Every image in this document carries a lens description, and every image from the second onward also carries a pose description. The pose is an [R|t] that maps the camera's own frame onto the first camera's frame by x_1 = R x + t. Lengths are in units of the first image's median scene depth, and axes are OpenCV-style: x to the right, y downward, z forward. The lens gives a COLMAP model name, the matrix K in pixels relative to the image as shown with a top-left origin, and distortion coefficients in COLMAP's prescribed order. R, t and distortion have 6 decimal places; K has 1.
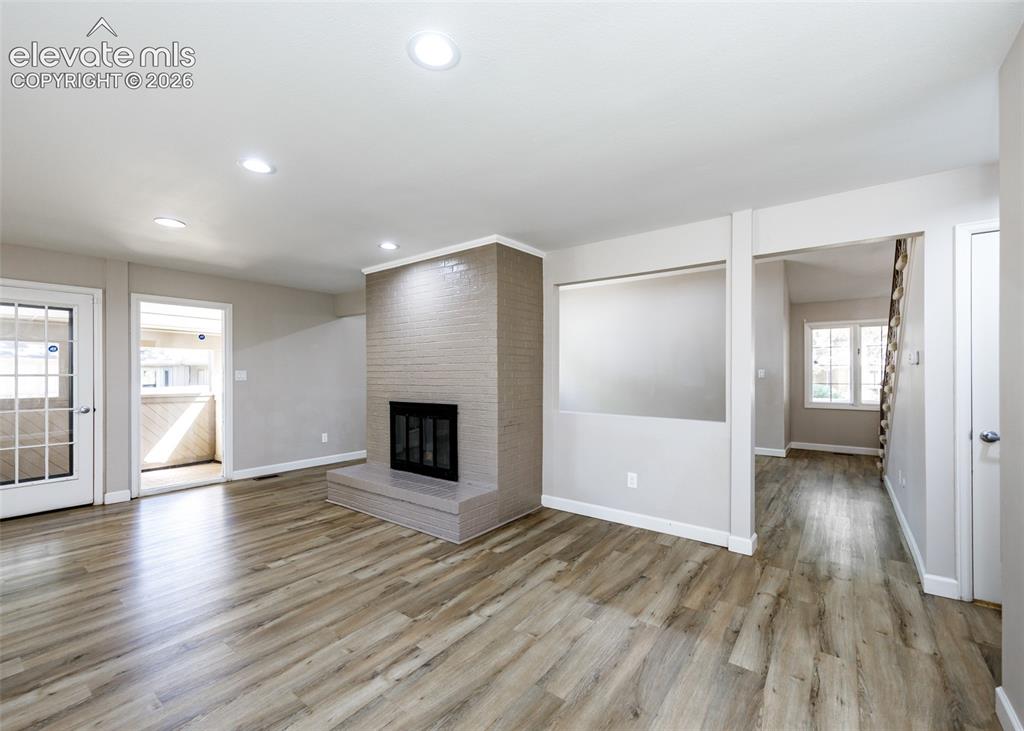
lens RADIAL K [[444.0, 0, 510.2], [0, 444.0, 368.6], [0, 0, 1]] dist [0.007756, -0.001570]
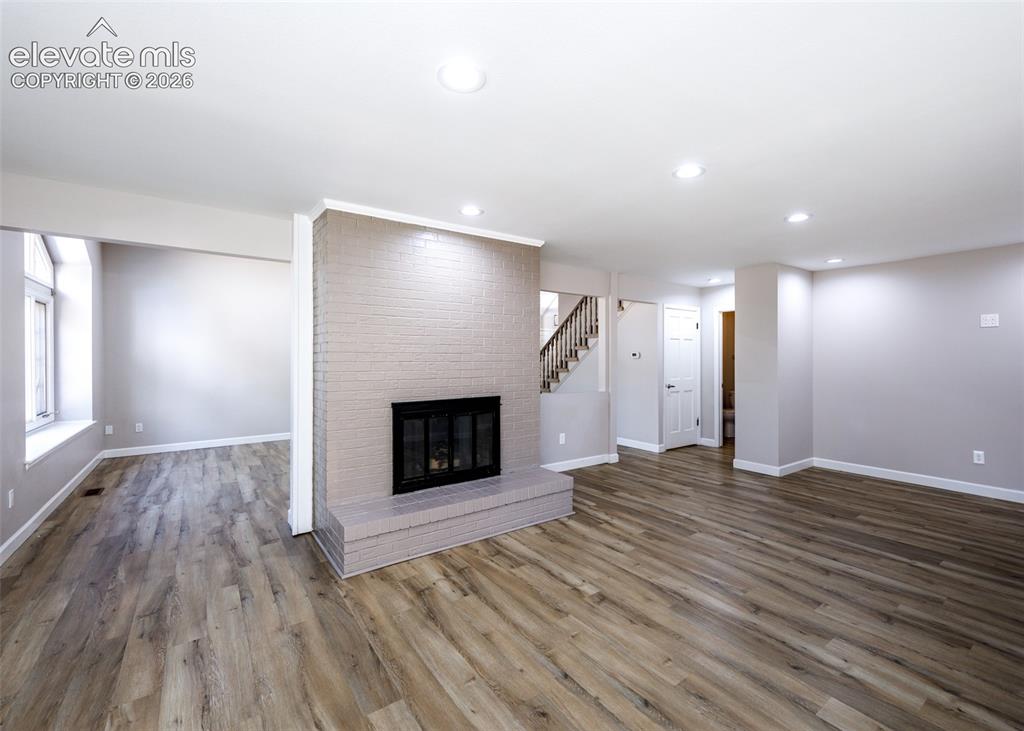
lens RADIAL K [[444.0, 0, 545.8], [0, 444.0, 359.5], [0, 0, 1]] dist [0.007756, -0.001570]
pose [[0.259176, -0.000541, 0.965830, -1.202149], [-0.008387, 0.999961, 0.002811, -0.002507], [-0.965794, -0.008829, 0.259161, 0.759149]]
